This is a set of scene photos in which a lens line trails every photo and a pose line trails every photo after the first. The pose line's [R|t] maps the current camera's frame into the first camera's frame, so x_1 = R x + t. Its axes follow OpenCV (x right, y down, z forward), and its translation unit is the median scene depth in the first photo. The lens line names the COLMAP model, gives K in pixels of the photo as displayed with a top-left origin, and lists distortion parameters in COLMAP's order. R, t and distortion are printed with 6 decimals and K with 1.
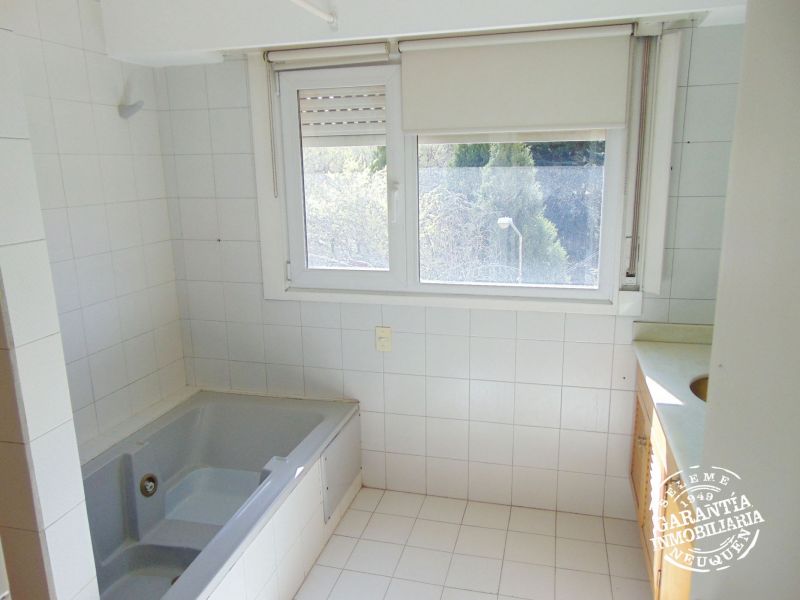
lens RADIAL K [[600.4, 0, 399.2], [0, 600.4, 300.4], [0, 0, 1]] dist [-0.012278, 0.040778]
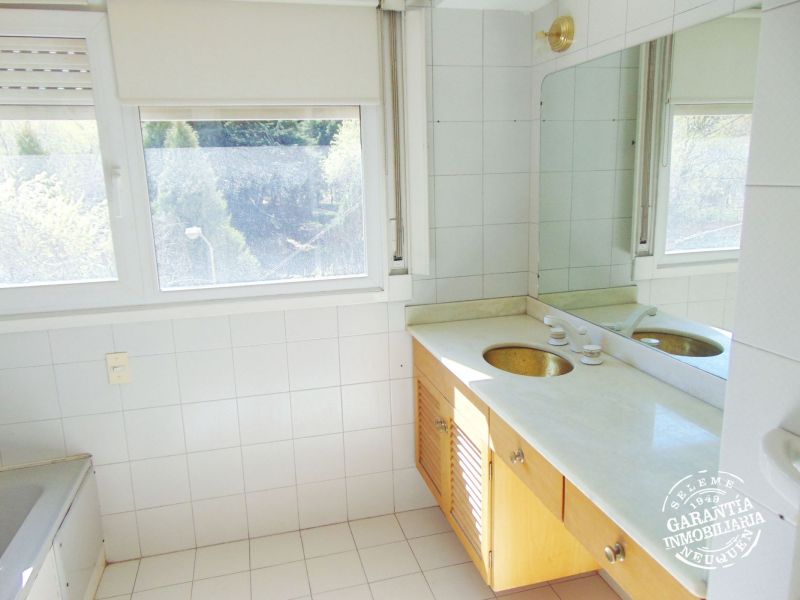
lens RADIAL K [[600.4, 0, 401.2], [0, 600.4, 298.1], [0, 0, 1]] dist [-0.012278, 0.040778]
pose [[0.865836, -0.110785, 0.487908, -0.086563], [0.121049, 0.992590, 0.010568, 0.011160], [-0.485464, 0.049911, 0.872831, 0.150049]]
